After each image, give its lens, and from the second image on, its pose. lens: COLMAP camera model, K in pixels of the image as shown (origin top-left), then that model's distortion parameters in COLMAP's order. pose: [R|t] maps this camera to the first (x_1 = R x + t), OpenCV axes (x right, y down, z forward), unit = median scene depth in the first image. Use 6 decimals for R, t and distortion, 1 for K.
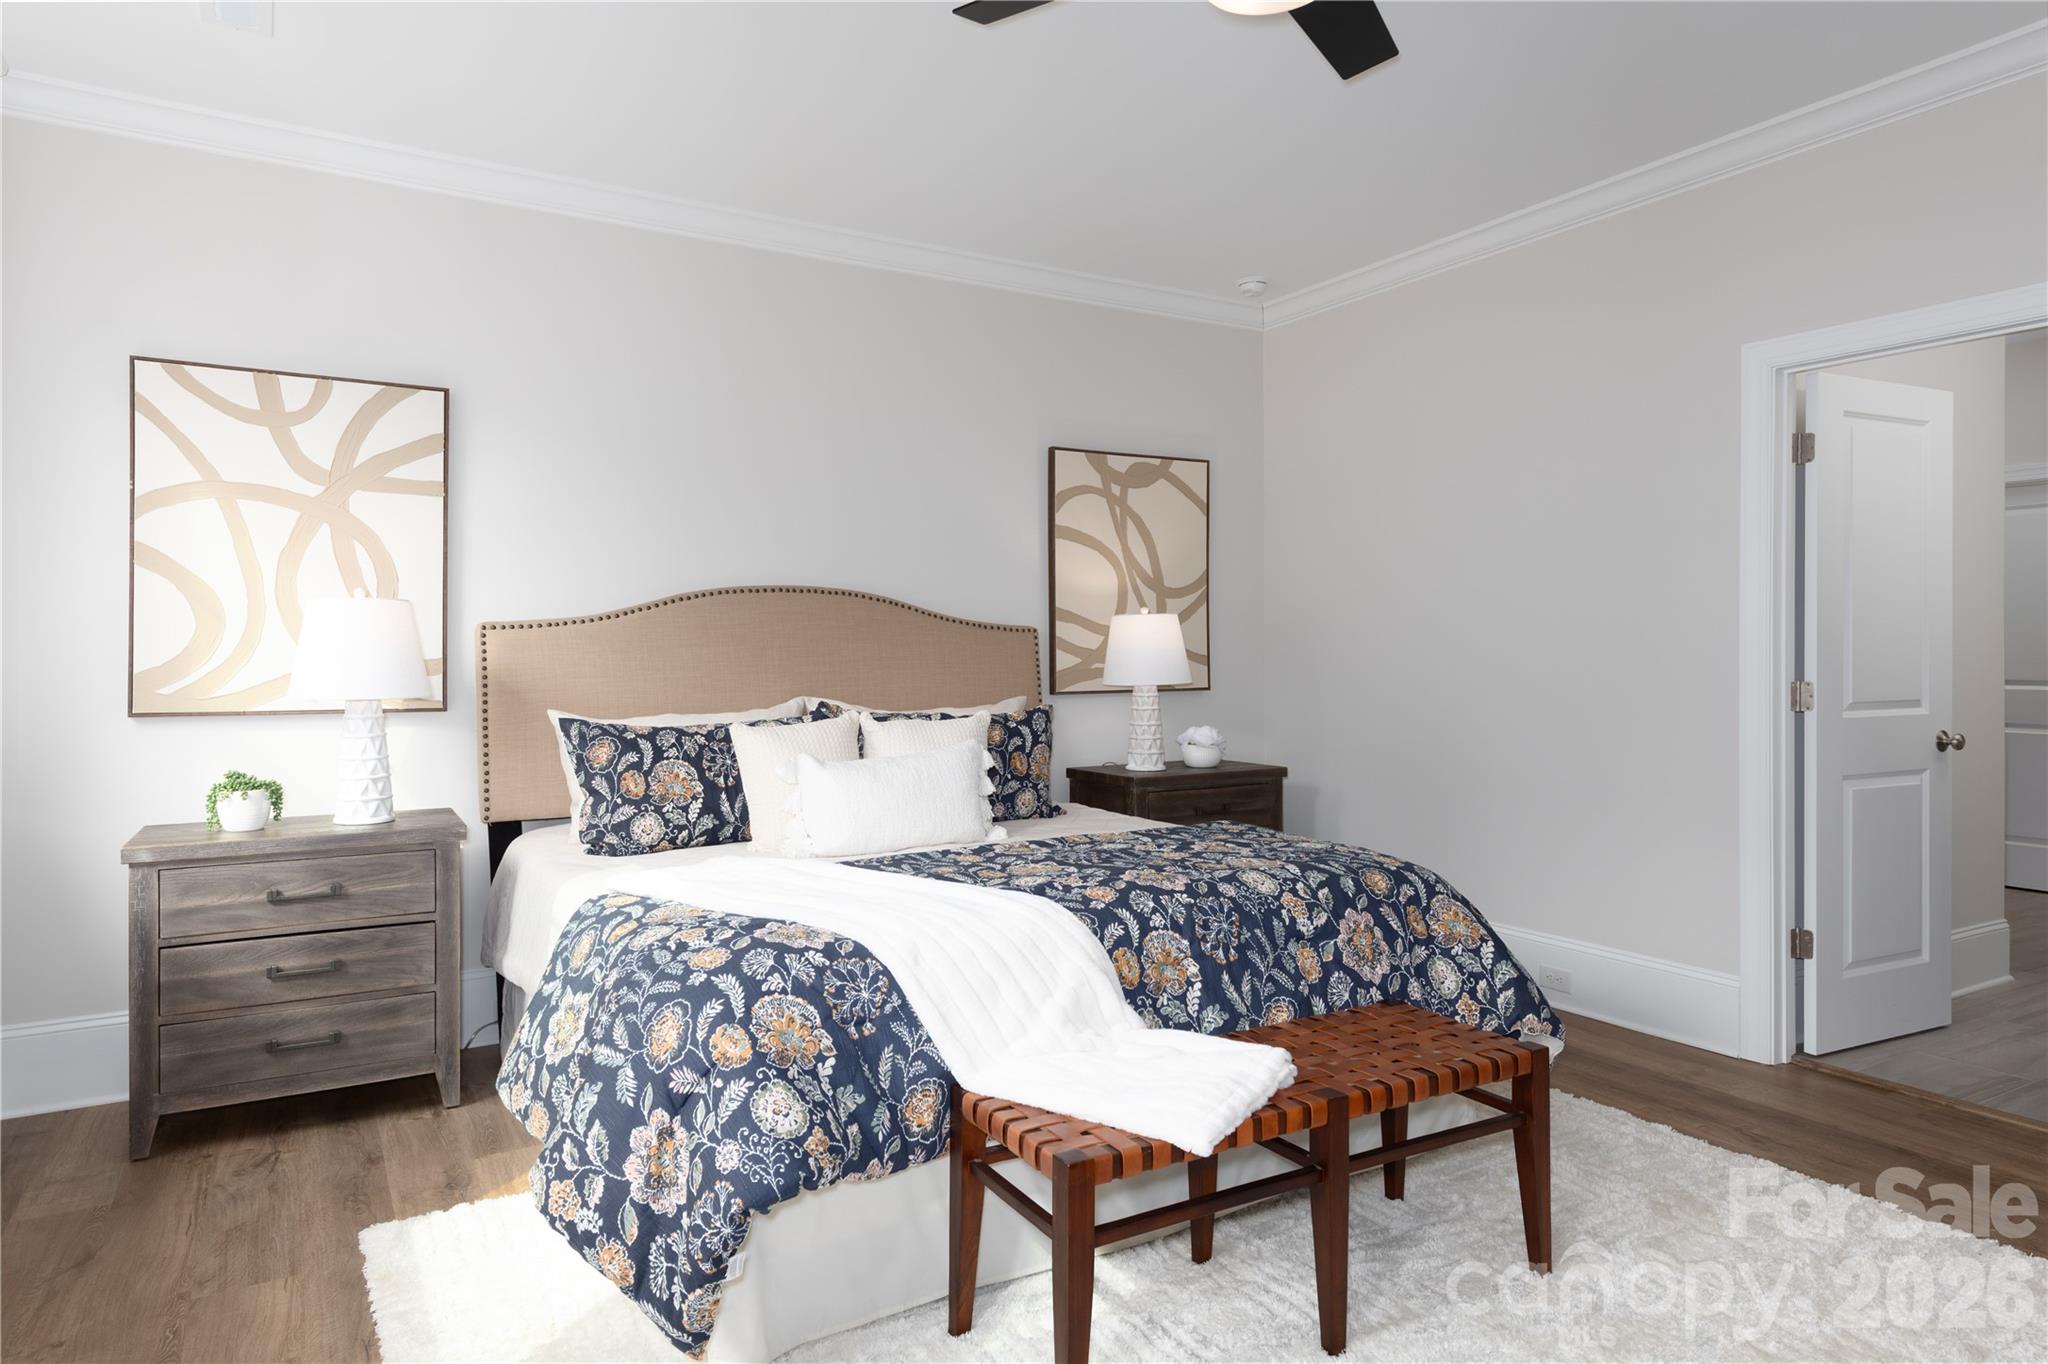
lens RADIAL K [[1193.7, 0, 1082.9], [0, 1193.7, 649.9], [0, 0, 1]] dist [0.010198, 0.000389]
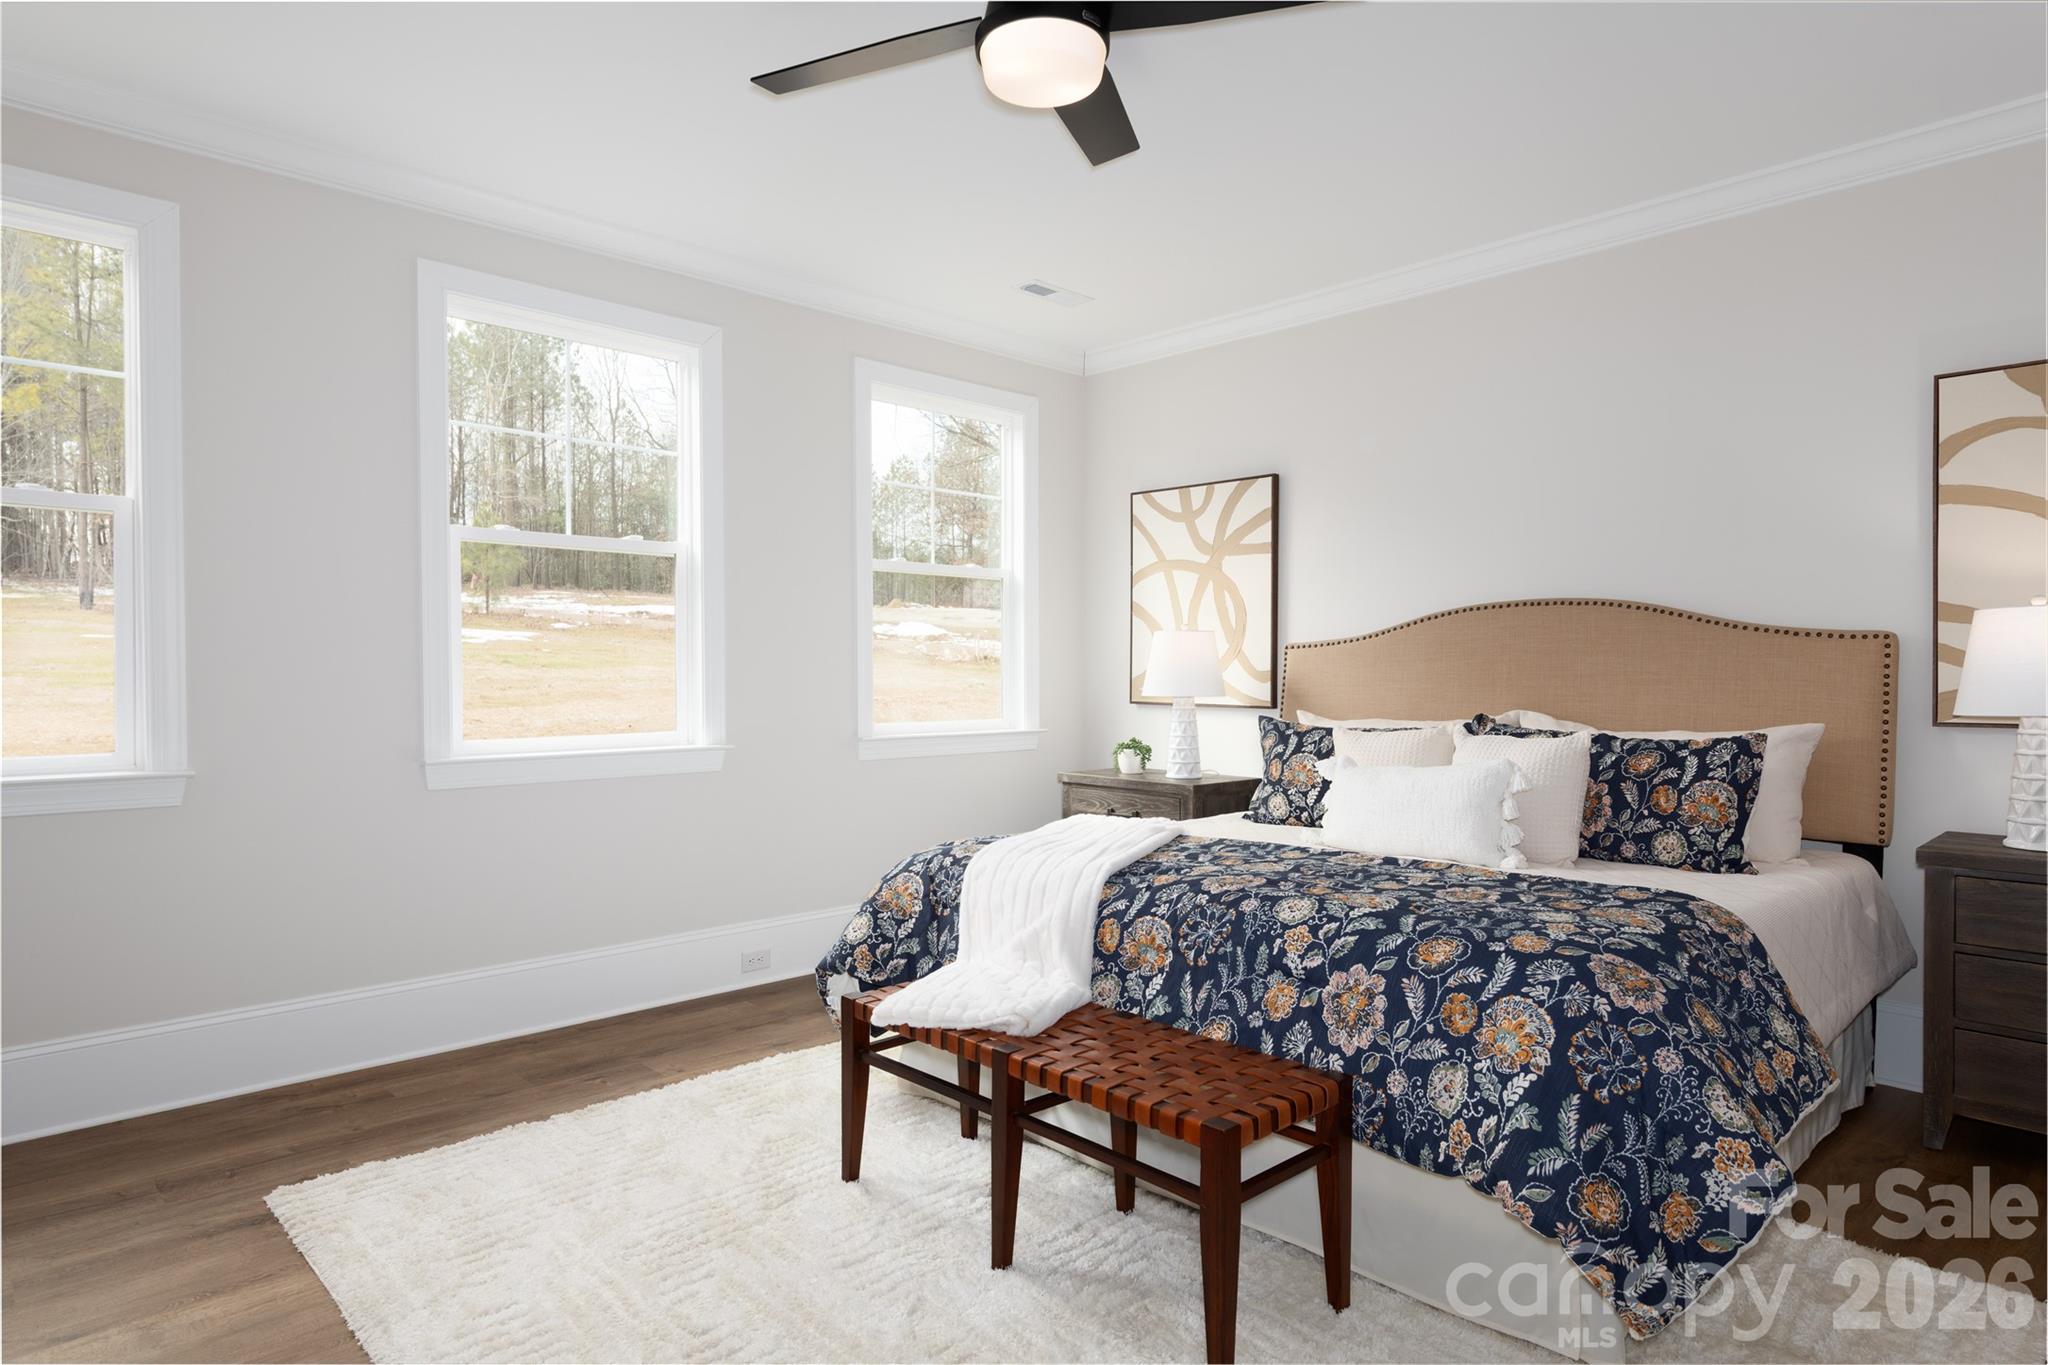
lens RADIAL K [[1189.9, 0, 1035.5], [0, 1189.9, 682.4], [0, 0, 1]] dist [0.009302, 0.001502]
pose [[0.224516, 0.013032, -0.974383, 0.831216], [0.001174, 0.999906, 0.013644, 0.001912], [0.974470, -0.004207, 0.224479, 0.483463]]
